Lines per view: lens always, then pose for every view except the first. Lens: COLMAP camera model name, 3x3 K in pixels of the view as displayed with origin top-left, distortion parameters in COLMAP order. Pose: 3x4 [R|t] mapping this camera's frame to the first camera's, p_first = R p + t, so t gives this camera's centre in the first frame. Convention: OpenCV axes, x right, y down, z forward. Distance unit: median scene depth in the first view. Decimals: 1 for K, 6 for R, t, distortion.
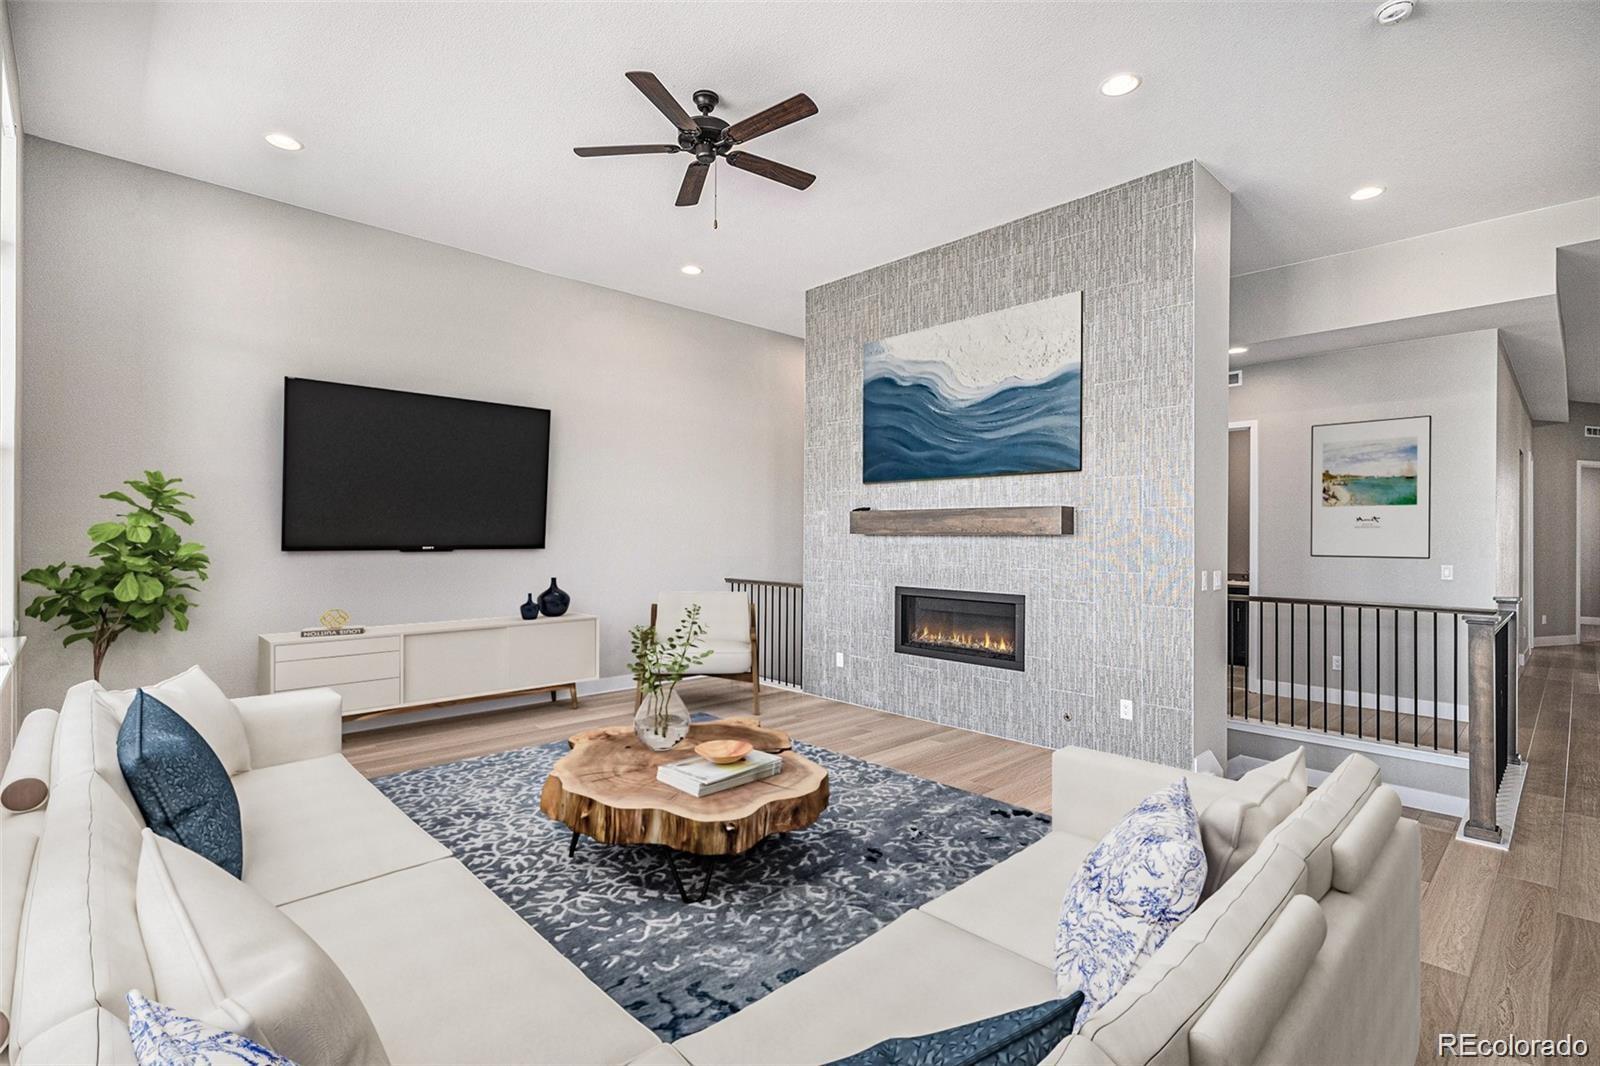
lens RADIAL K [[740.2, 0, 800.0], [0, 740.2, 533.0], [0, 0, 1]] dist [-0.000328, -0.000141]
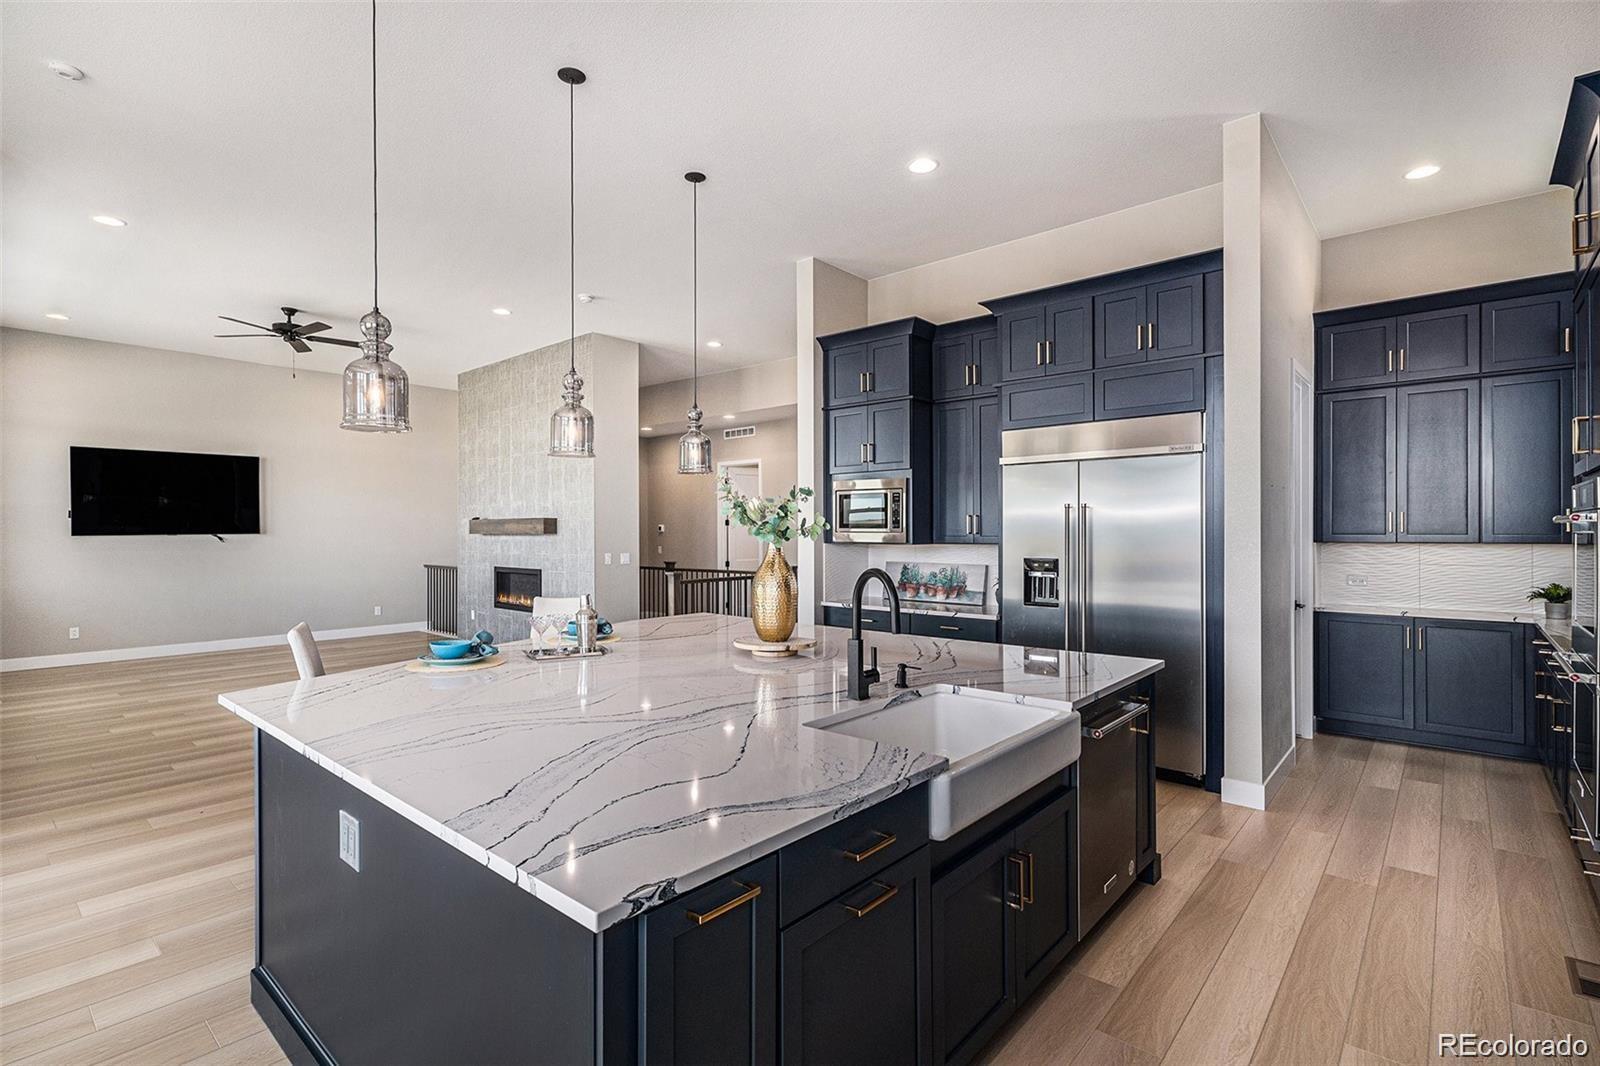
lens RADIAL K [[754.6, 0, 800.0], [0, 754.6, 533.0], [0, 0, 1]] dist [-0.004541, -0.000899]
pose [[0.996244, -0.010786, 0.085912, 0.693600], [0.009724, 0.999871, 0.012765, -0.015911], [-0.086038, -0.011882, 0.996221, -0.729854]]
